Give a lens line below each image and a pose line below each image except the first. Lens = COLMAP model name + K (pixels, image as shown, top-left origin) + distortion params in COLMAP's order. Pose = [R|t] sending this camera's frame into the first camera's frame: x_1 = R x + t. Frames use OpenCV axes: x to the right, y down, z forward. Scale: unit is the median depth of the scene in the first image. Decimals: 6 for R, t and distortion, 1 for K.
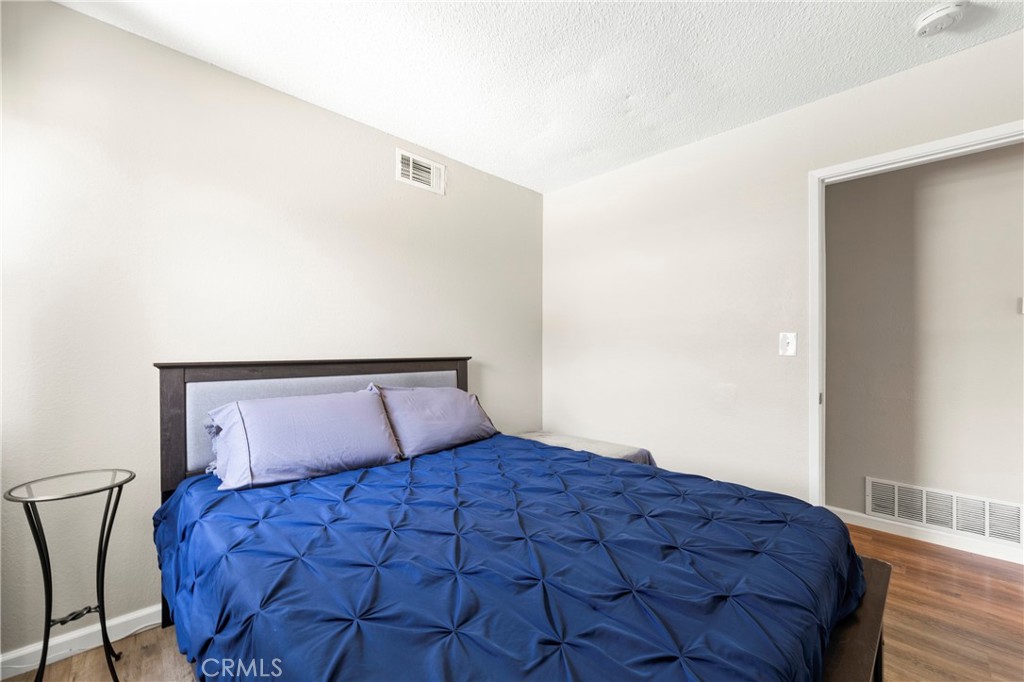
lens RADIAL K [[417.0, 0, 512.0], [0, 417.0, 341.0], [0, 0, 1]] dist [-0.000522, -0.000100]
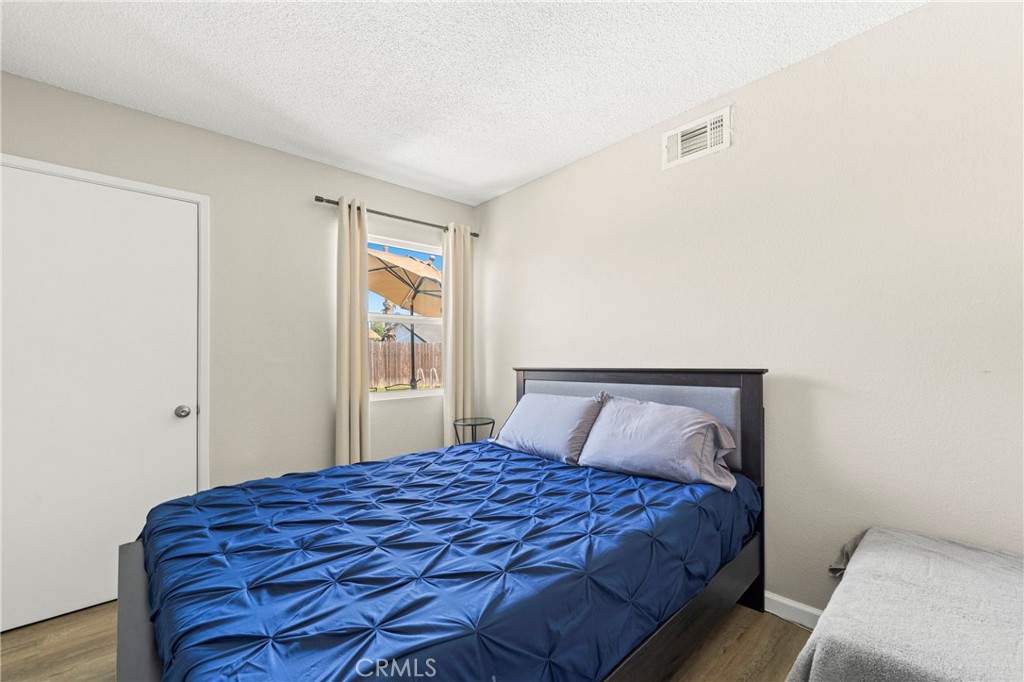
lens RADIAL K [[417.0, 0, 512.0], [0, 417.0, 341.0], [0, 0, 1]] dist [-0.000522, -0.000100]
pose [[-0.042834, -0.042432, -0.998181, 0.657695], [0.029903, 0.998596, -0.043732, 0.012868], [0.998635, -0.031722, -0.041505, 0.740190]]
